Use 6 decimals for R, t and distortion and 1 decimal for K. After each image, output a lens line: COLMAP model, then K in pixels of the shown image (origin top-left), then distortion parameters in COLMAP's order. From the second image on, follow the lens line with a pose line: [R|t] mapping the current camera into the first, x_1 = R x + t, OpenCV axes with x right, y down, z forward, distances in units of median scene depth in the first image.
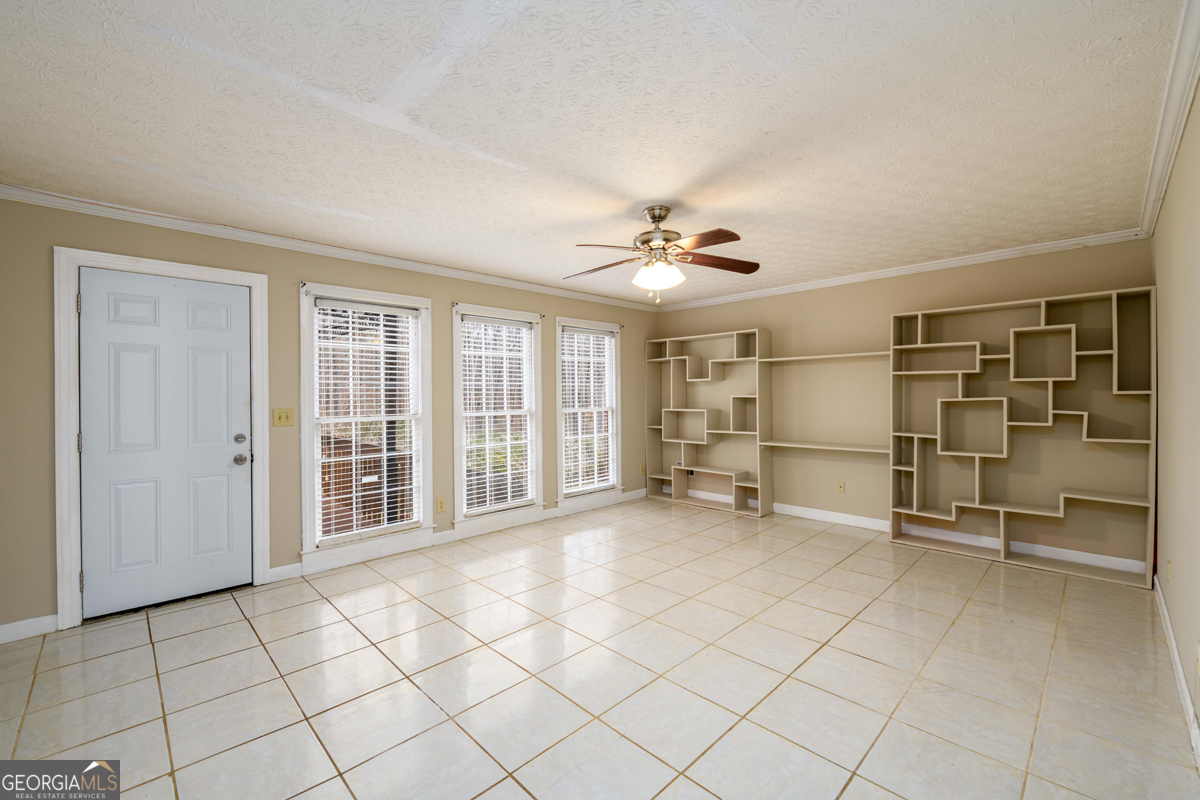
lens RADIAL K [[498.8, 0, 598.9], [0, 498.8, 397.4], [0, 0, 1]] dist [0.000493, -0.000339]
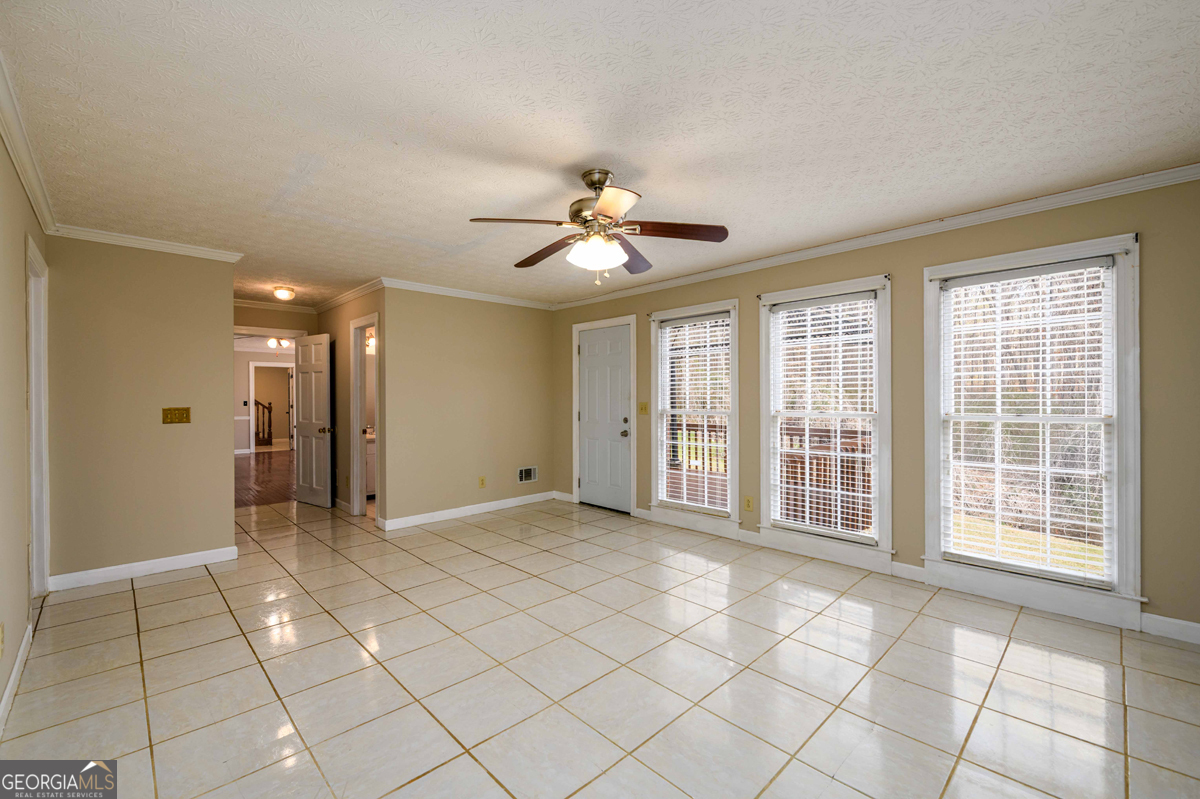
lens RADIAL K [[498.8, 0, 598.9], [0, 498.8, 396.9], [0, 0, 1]] dist [0.000493, -0.000339]
pose [[-0.008062, 0.008393, -0.999932, 0.682825], [0.001564, 0.999964, 0.008381, -0.004781], [0.999966, -0.001496, -0.008075, 0.723429]]
